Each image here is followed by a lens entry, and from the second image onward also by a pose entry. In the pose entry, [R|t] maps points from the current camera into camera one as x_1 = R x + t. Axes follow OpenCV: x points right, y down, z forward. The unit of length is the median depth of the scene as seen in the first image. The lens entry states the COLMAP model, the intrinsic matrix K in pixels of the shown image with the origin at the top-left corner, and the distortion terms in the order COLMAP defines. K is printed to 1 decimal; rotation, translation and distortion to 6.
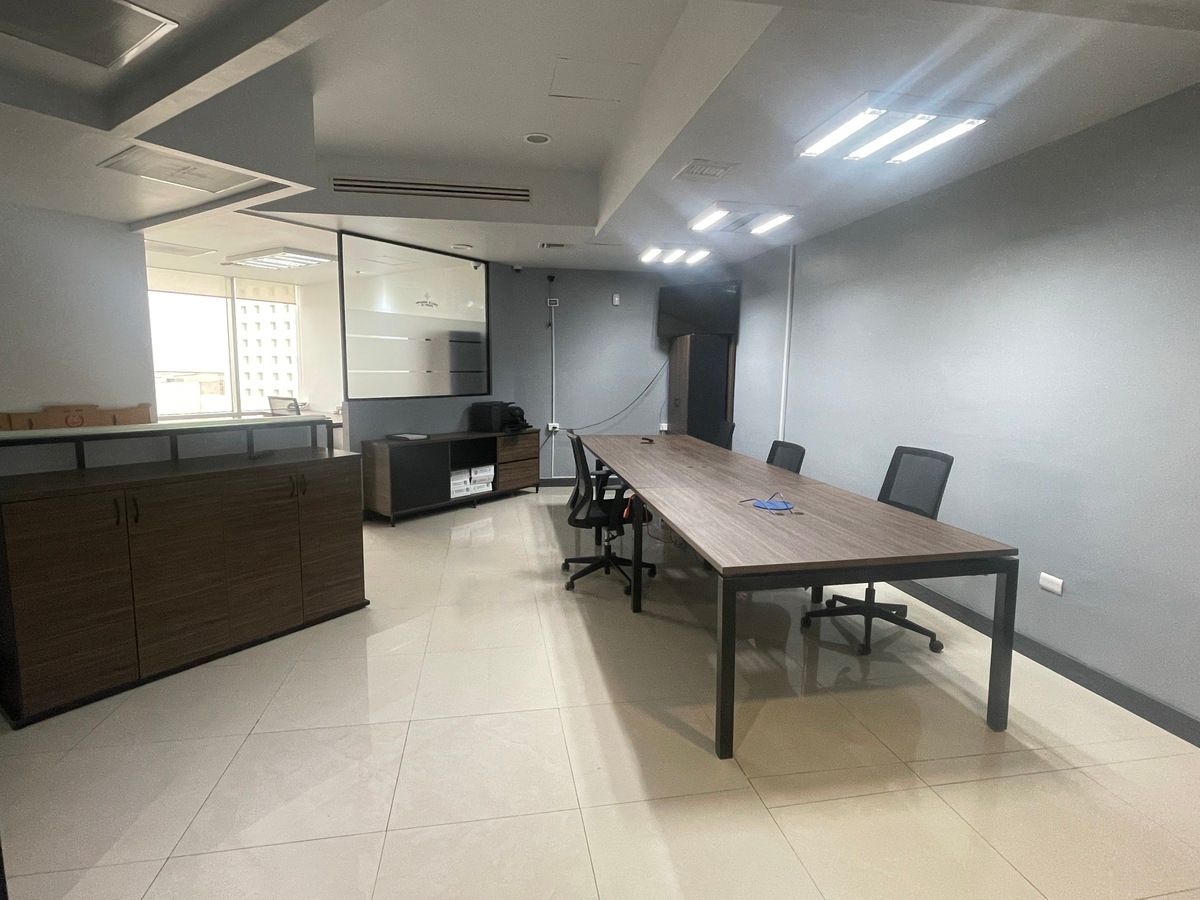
lens RADIAL K [[600.5, 0, 600.0], [0, 600.5, 450.0], [0, 0, 1]] dist [0.001934, -0.000188]
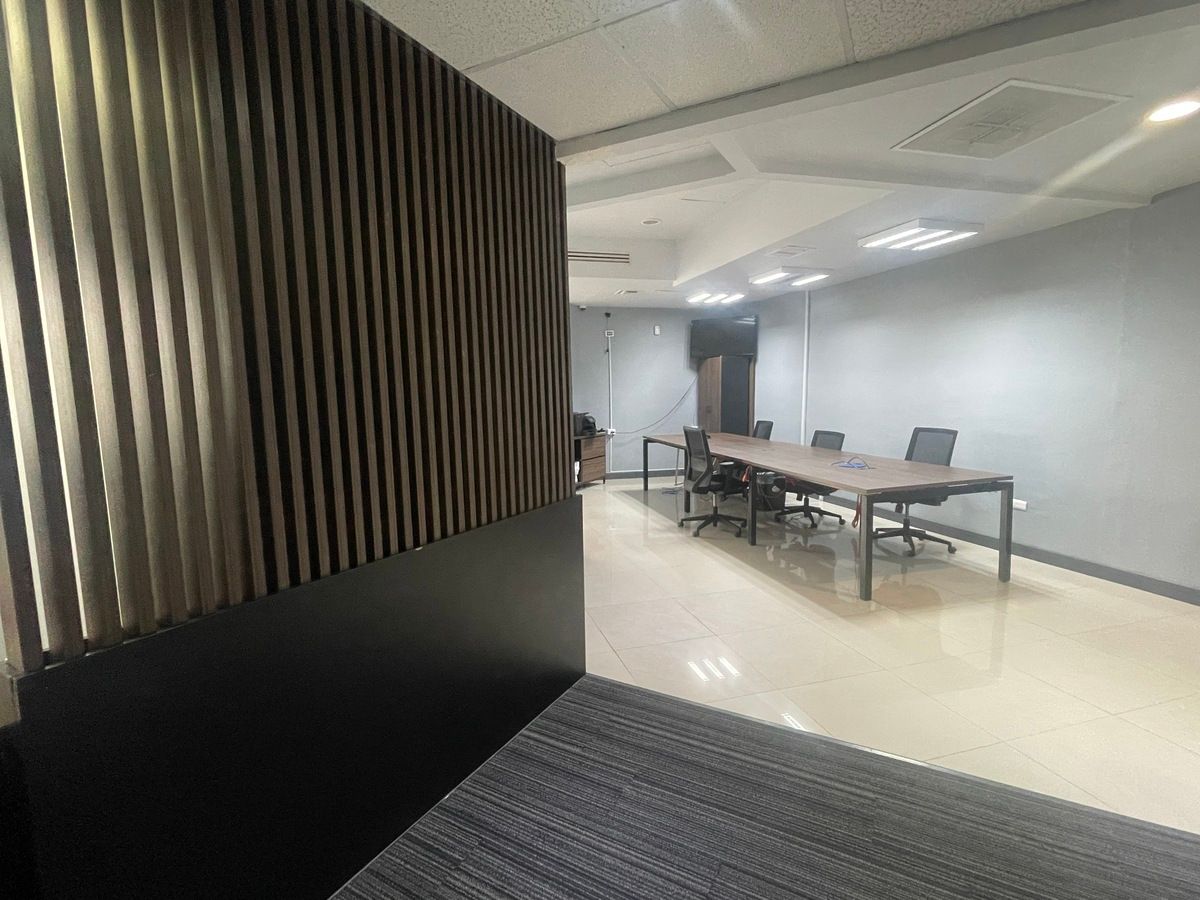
lens RADIAL K [[564.2, 0, 600.0], [0, 564.2, 450.0], [0, 0, 1]] dist [-0.000205, 0.000123]
pose [[0.994662, -0.037121, 0.096277, -0.348433], [0.039364, 0.998993, -0.021505, 0.039427], [-0.095382, 0.025180, 0.995122, -0.280680]]
